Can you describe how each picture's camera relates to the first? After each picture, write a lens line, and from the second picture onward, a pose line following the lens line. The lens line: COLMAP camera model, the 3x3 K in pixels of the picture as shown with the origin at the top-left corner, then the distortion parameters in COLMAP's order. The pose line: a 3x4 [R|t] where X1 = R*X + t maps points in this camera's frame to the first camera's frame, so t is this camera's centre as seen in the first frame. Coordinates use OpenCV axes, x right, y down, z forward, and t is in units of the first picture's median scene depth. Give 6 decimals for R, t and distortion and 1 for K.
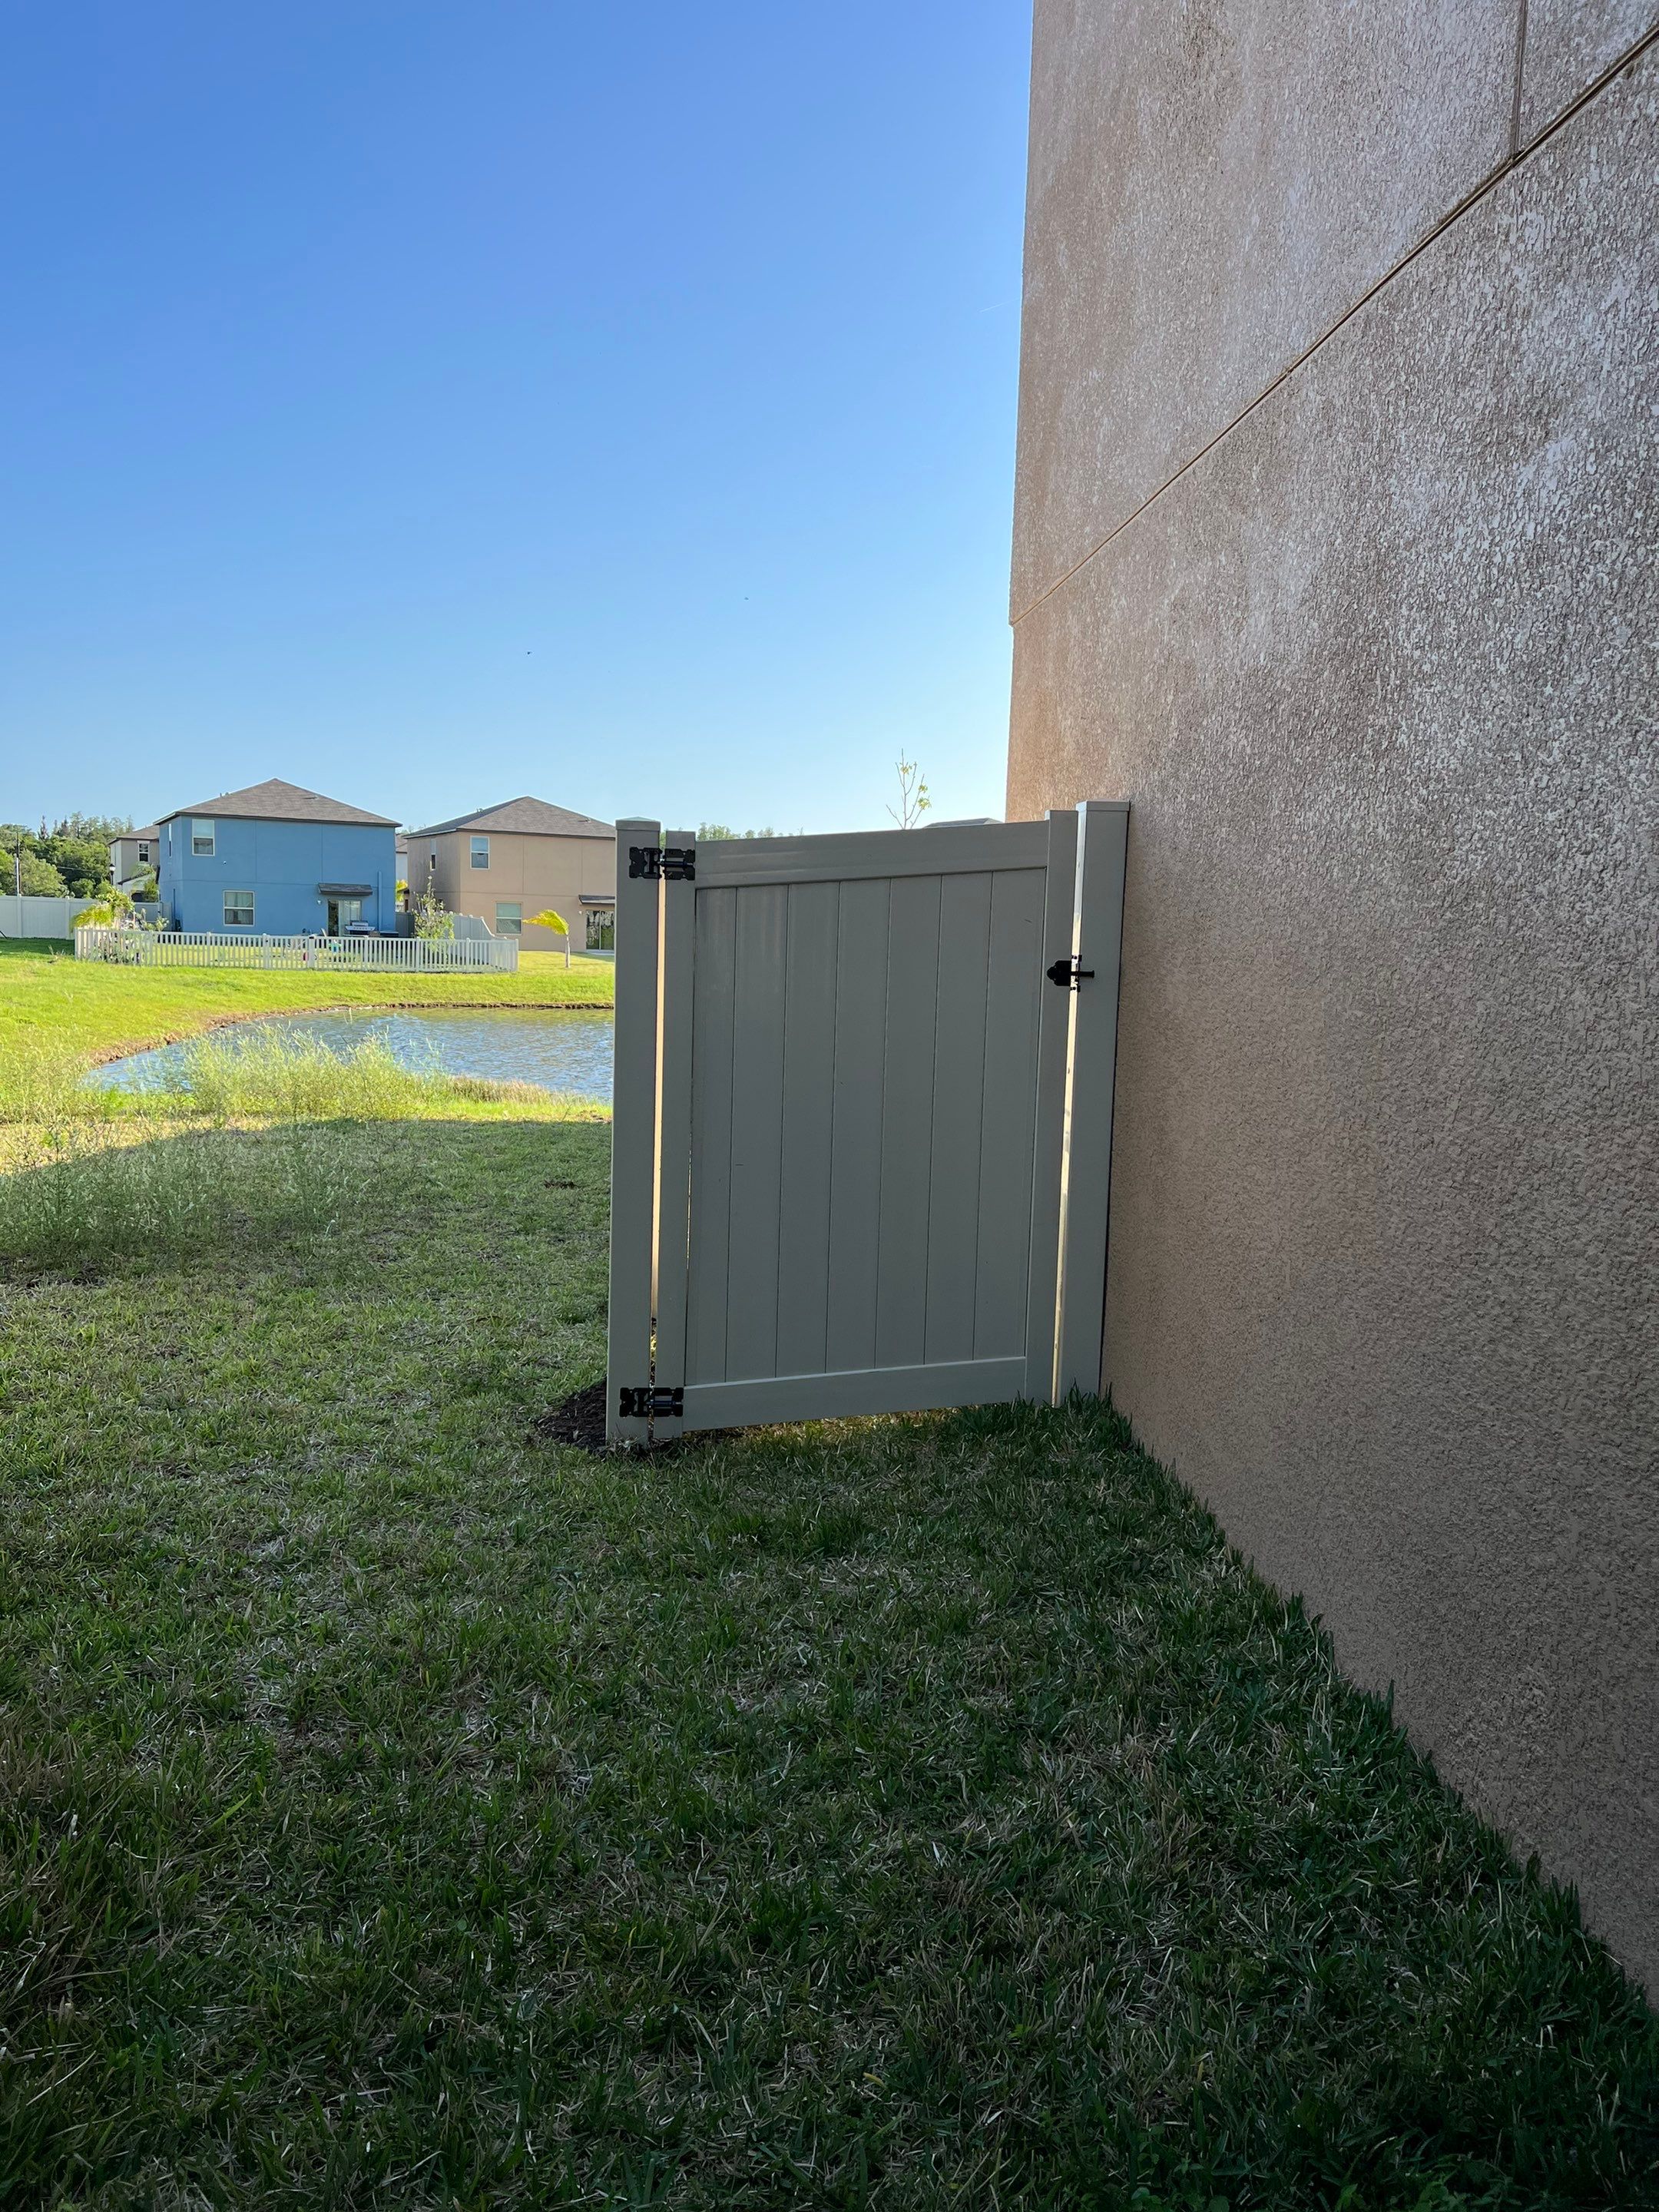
lens RADIAL K [[1597.8, 0, 829.5], [0, 1597.8, 1106.0], [0, 0, 1]] dist [0.110300, -0.194325]
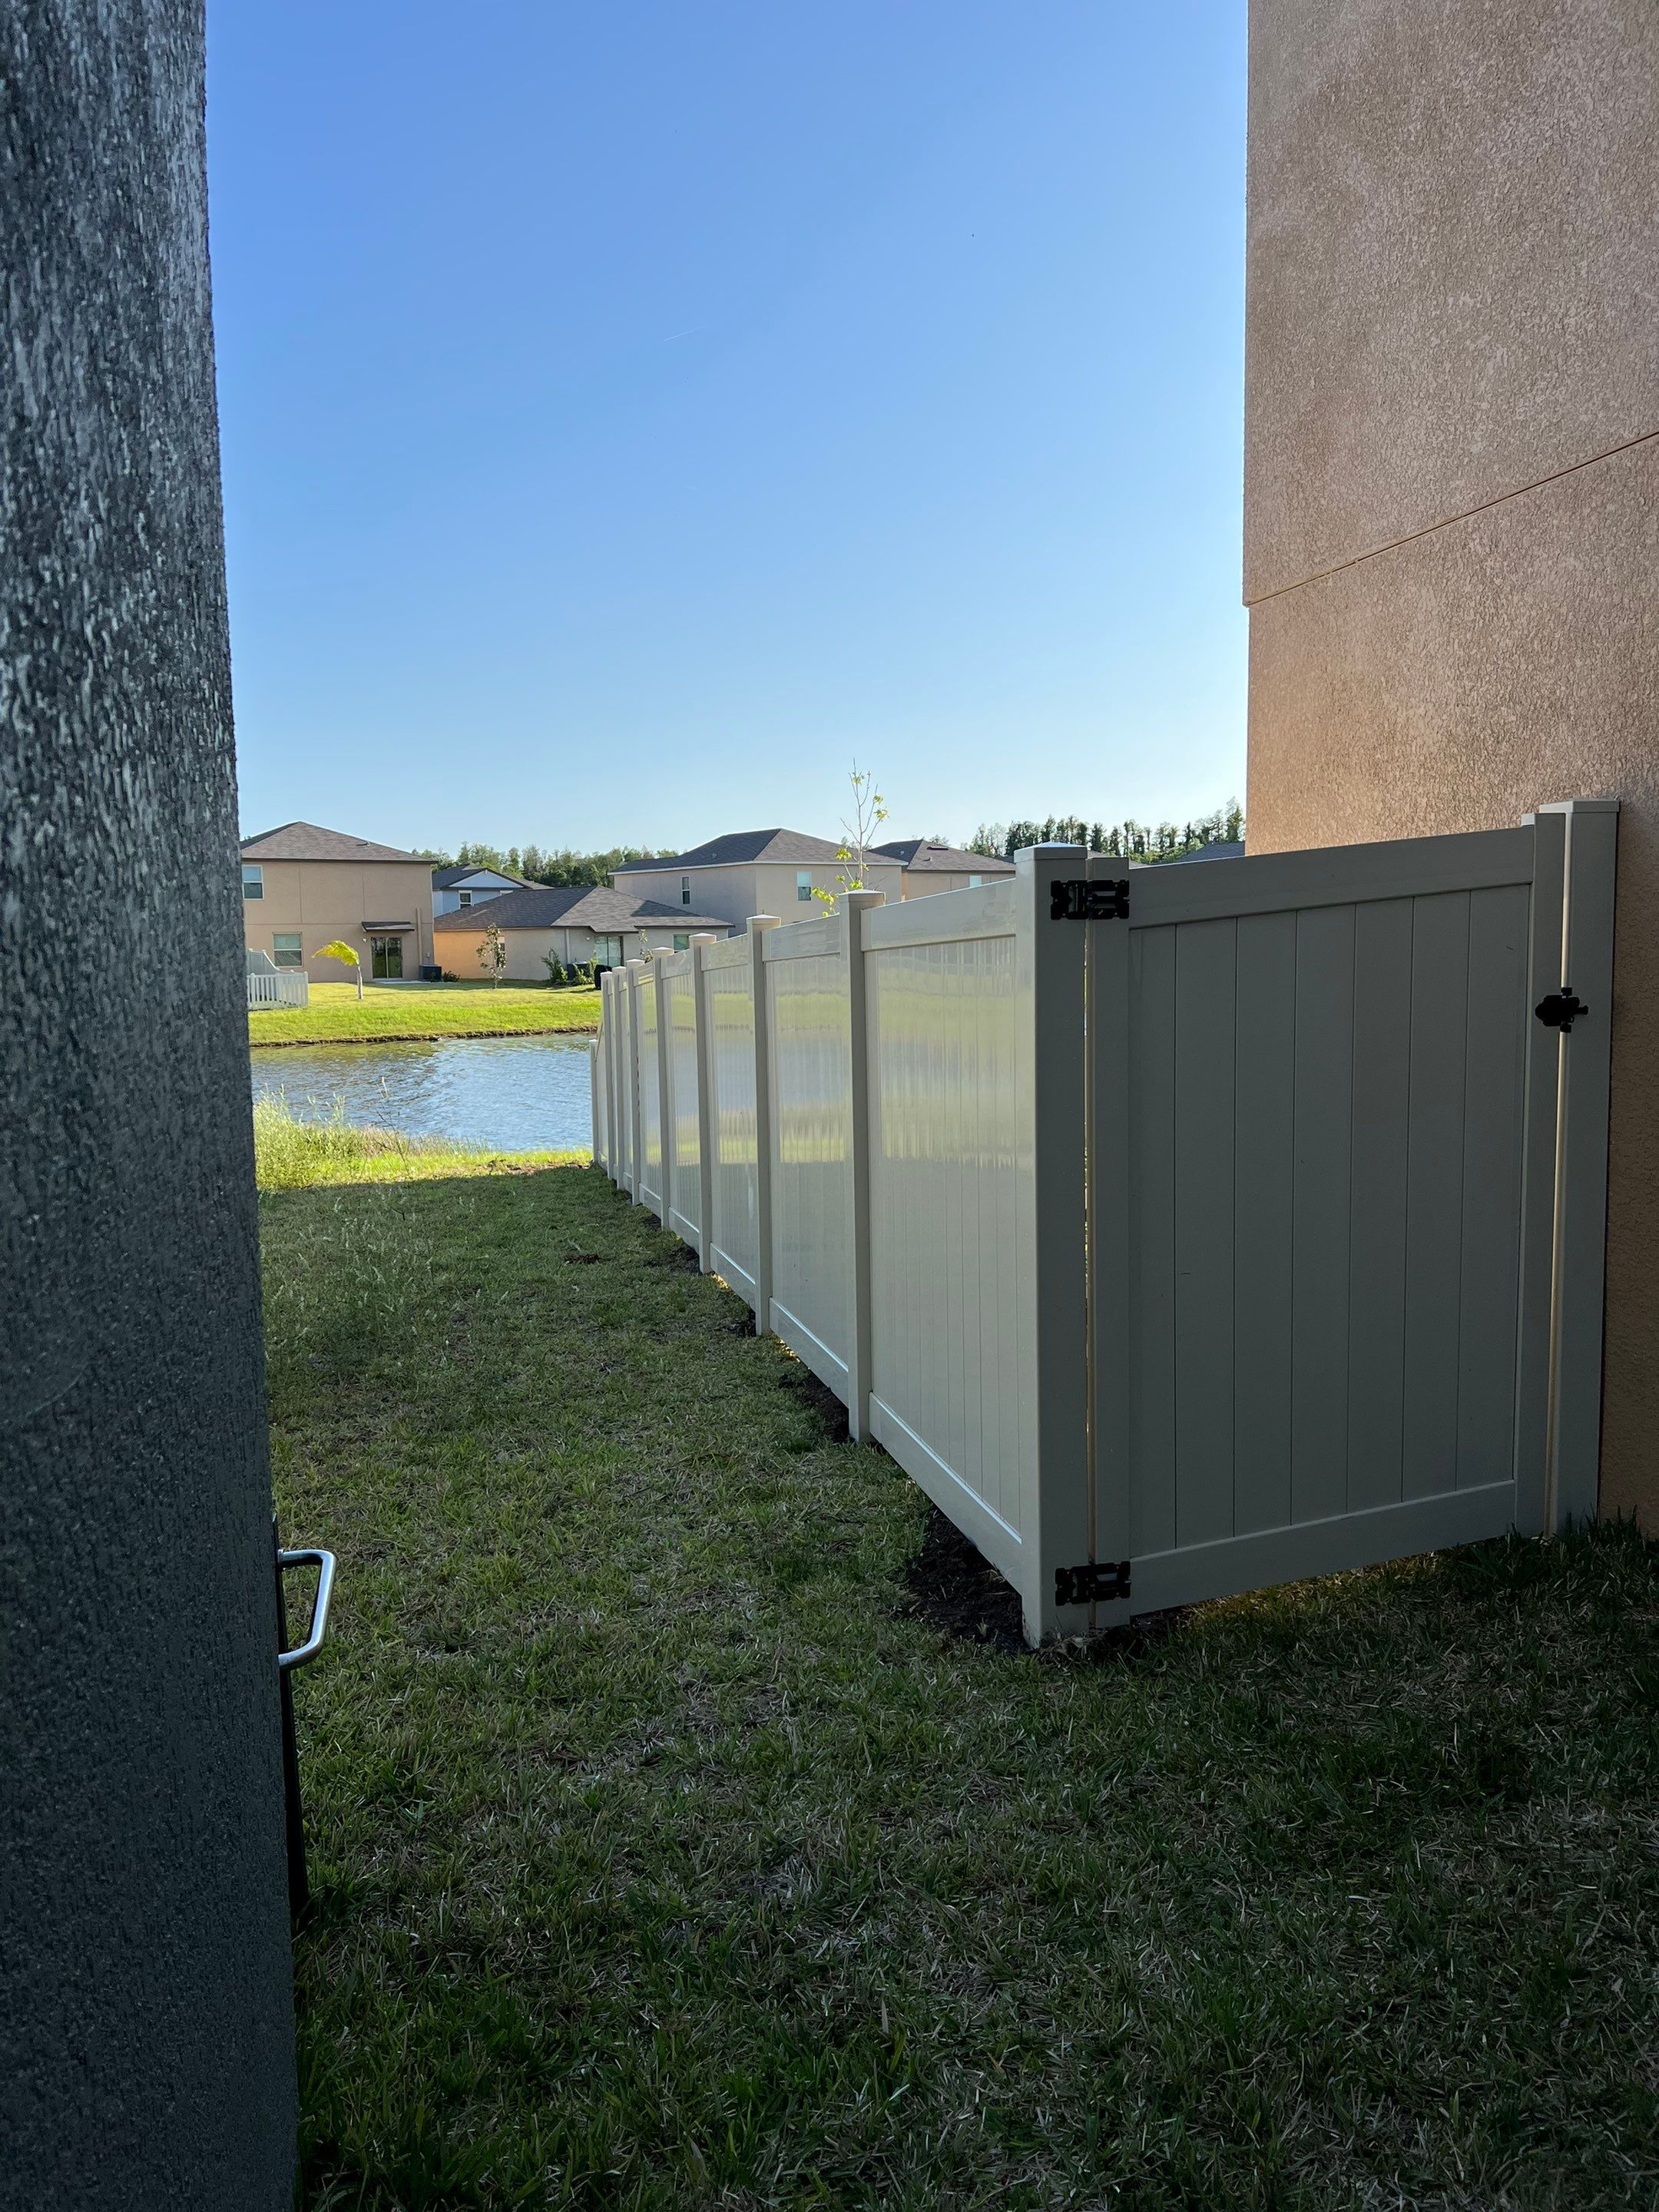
lens RADIAL K [[1597.8, 0, 829.5], [0, 1597.8, 1106.0], [0, 0, 1]] dist [0.110300, -0.194325]
pose [[0.988907, -0.059053, 0.136291, -0.317632], [0.059997, 0.998195, -0.002825, -0.051709], [-0.135878, 0.010971, 0.990665, 0.222374]]
